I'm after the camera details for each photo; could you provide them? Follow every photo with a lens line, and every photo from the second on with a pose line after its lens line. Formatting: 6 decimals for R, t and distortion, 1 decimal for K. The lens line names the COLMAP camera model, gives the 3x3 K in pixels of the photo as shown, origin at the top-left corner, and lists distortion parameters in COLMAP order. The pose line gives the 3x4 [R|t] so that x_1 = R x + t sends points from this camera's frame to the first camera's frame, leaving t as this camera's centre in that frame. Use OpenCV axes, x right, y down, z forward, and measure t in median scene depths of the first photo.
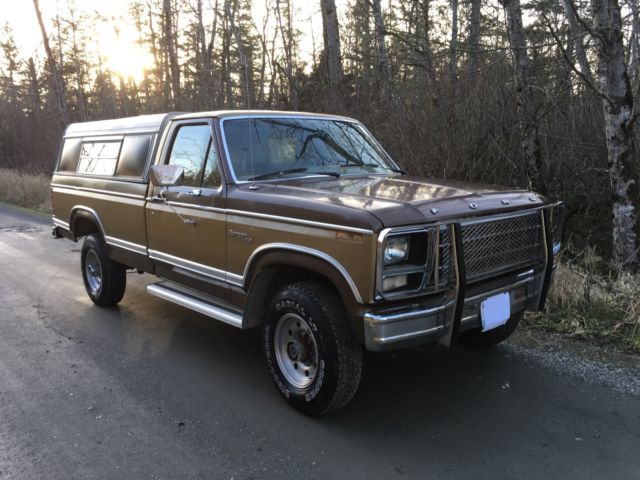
lens RADIAL K [[551.2, 0, 321.0], [0, 551.2, 239.2], [0, 0, 1]] dist [0.047149, -0.001669]
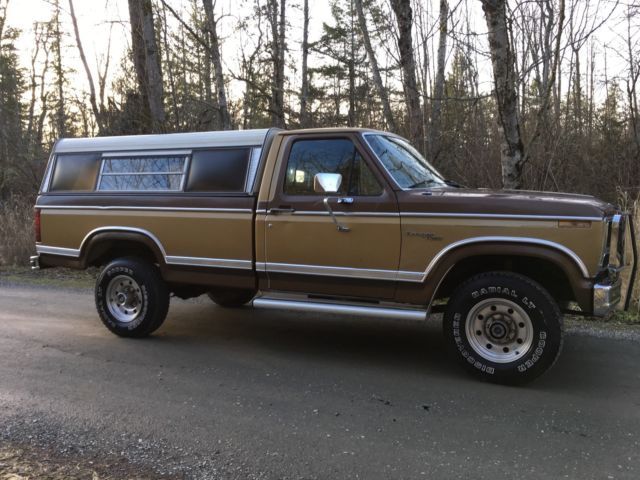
lens RADIAL K [[551.0, 0, 320.1], [0, 551.0, 242.8], [0, 0, 1]] dist [0.088129, -0.135763]
pose [[0.918552, -0.020693, 0.394759, -0.533725], [0.052204, 0.996232, -0.069252, 0.051476], [-0.391838, 0.084220, 0.916171, 0.044512]]
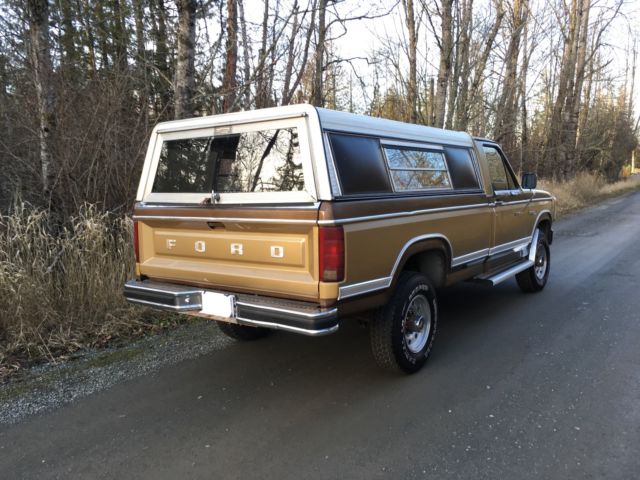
lens RADIAL K [[551.2, 0, 321.0], [0, 551.2, 239.2], [0, 0, 1]] dist [0.047149, -0.001669]
pose [[-0.222322, -0.085711, 0.971198, -1.214190], [0.172953, 0.976863, 0.125803, -0.185850], [-0.959510, 0.195940, -0.202354, 1.406919]]
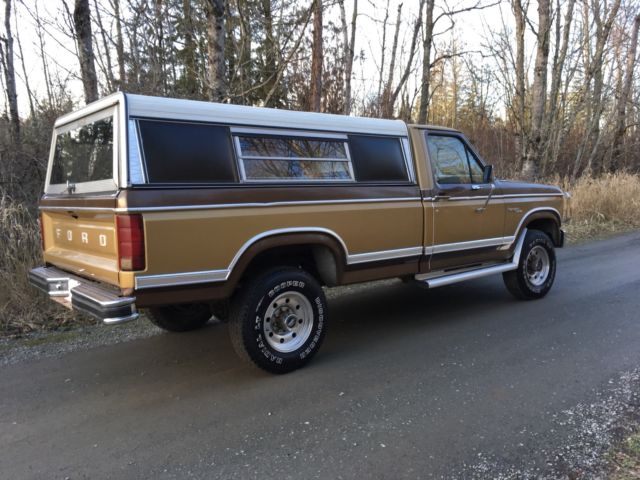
lens RADIAL K [[551.0, 0, 320.1], [0, 551.0, 242.8], [0, 0, 1]] dist [0.088129, -0.135763]
pose [[0.029388, -0.088419, 0.995650, -1.223781], [0.178734, 0.980491, 0.081797, -0.100365], [-0.983458, 0.175553, 0.044619, 1.031043]]
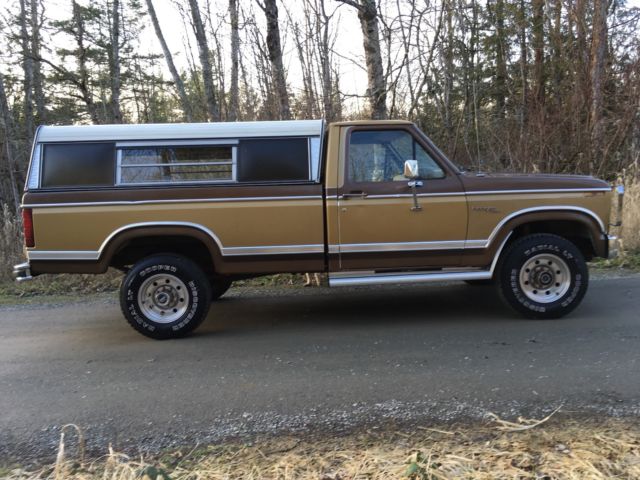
lens RADIAL K [[551.0, 0, 320.1], [0, 551.0, 242.8], [0, 0, 1]] dist [0.088129, -0.135763]
pose [[0.641794, -0.090007, 0.761577, -1.007405], [0.148705, 0.988845, -0.008449, 0.017627], [-0.752321, 0.118673, 0.648020, 0.296062]]
